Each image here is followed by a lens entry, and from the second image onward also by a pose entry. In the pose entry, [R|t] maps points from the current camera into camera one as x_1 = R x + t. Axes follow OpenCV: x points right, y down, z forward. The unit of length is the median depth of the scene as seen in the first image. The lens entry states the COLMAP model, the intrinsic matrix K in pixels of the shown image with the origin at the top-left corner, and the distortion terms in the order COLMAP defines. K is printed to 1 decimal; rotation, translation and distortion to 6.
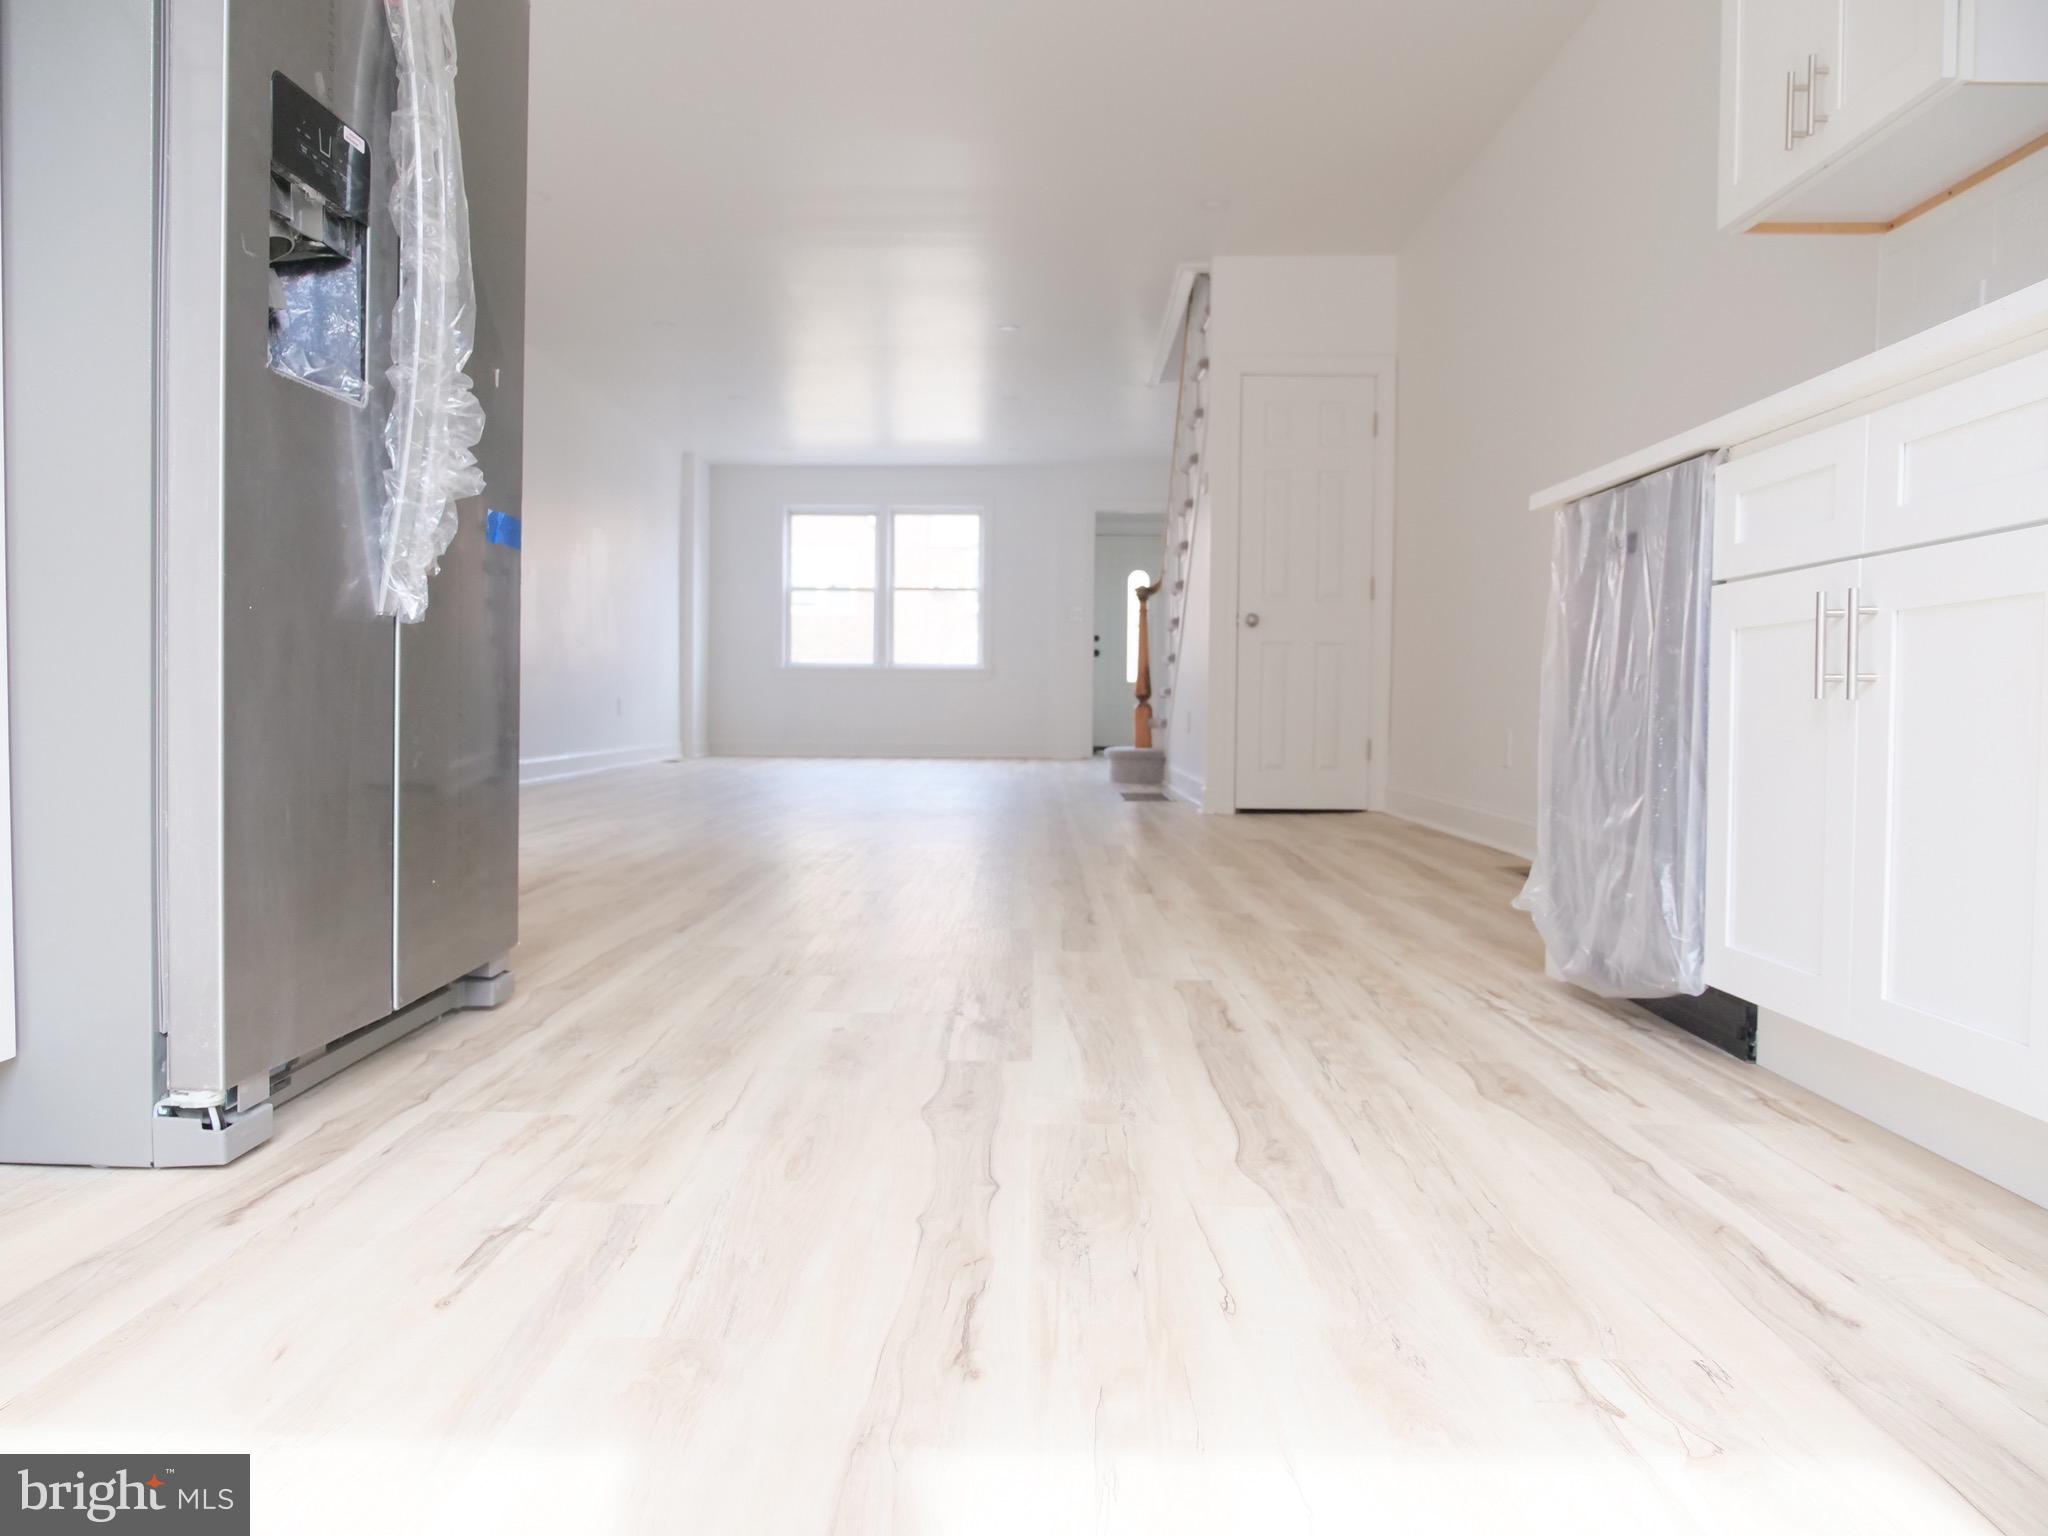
lens RADIAL K [[1470.7, 0, 1020.7], [0, 1470.7, 762.9], [0, 0, 1]] dist [-0.031185, 0.012044]
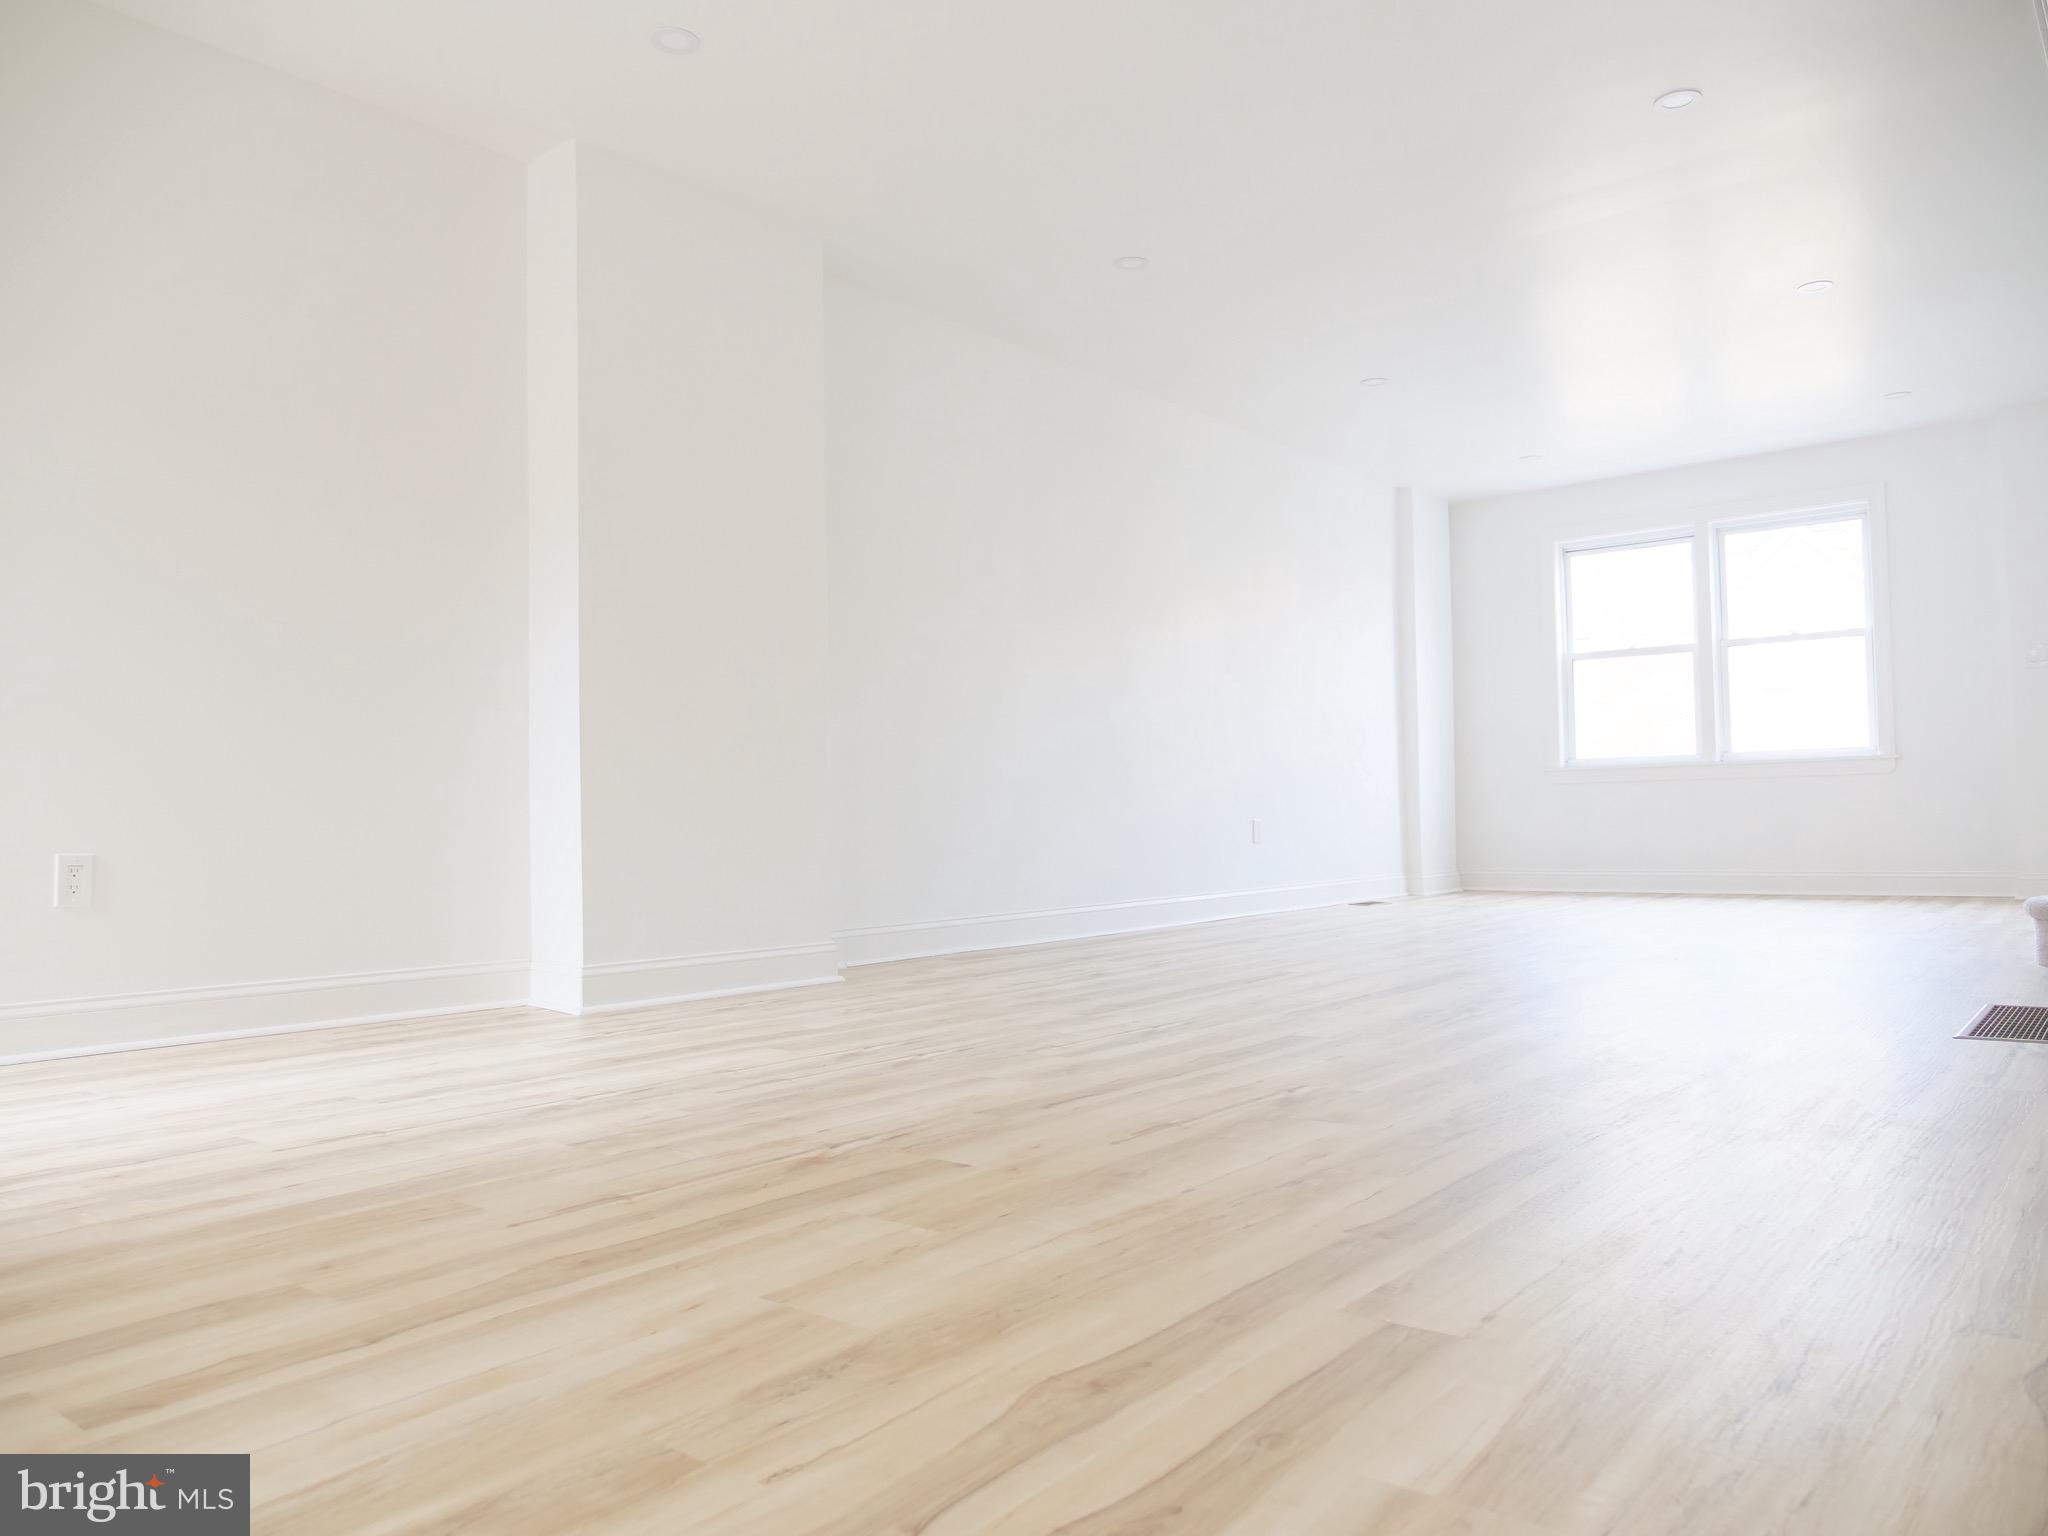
lens RADIAL K [[1470.7, 0, 1012.9], [0, 1470.7, 774.6], [0, 0, 1]] dist [-0.031185, 0.012044]
pose [[0.784990, -0.042252, -0.618065, 0.068707], [0.000770, 0.997737, -0.067229, -0.014340], [0.619507, 0.052298, 0.783247, 0.281100]]
